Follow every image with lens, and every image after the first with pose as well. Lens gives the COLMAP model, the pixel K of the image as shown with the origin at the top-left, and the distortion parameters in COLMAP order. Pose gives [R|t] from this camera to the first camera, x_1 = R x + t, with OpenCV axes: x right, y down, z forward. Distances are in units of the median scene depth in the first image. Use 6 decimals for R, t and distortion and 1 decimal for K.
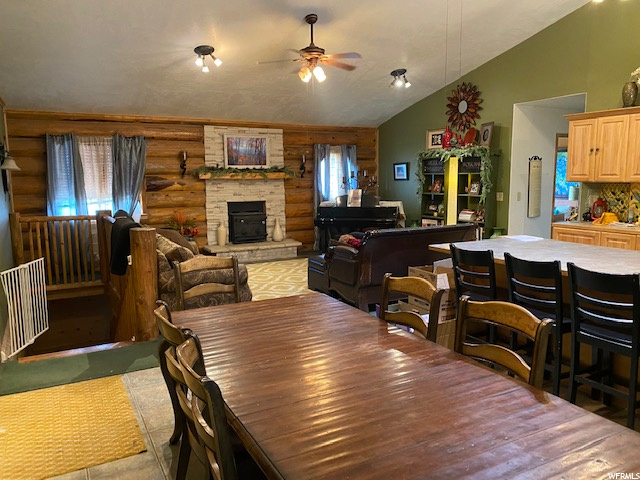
lens RADIAL K [[503.1, 0, 322.2], [0, 503.1, 258.4], [0, 0, 1]] dist [0.077256, -0.084086]
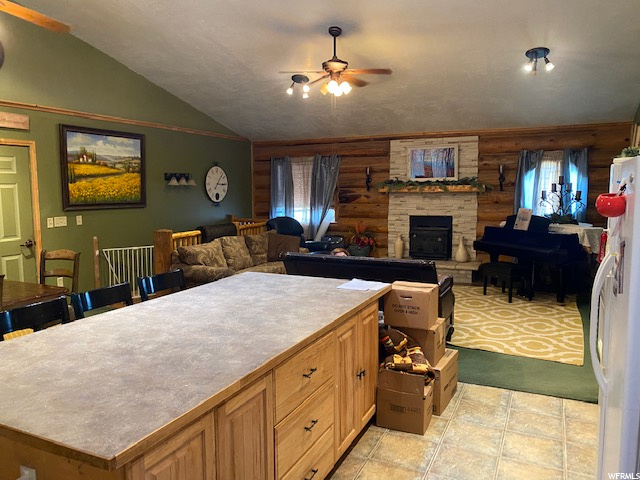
lens RADIAL K [[503.1, 0, 320.2], [0, 503.1, 239.4], [0, 0, 1]] dist [0.077256, -0.084086]
pose [[0.583628, 0.091292, -0.806873, 0.508623], [-0.132848, 0.991007, 0.016034, -0.058625], [0.801080, 0.097834, 0.590507, 0.290998]]
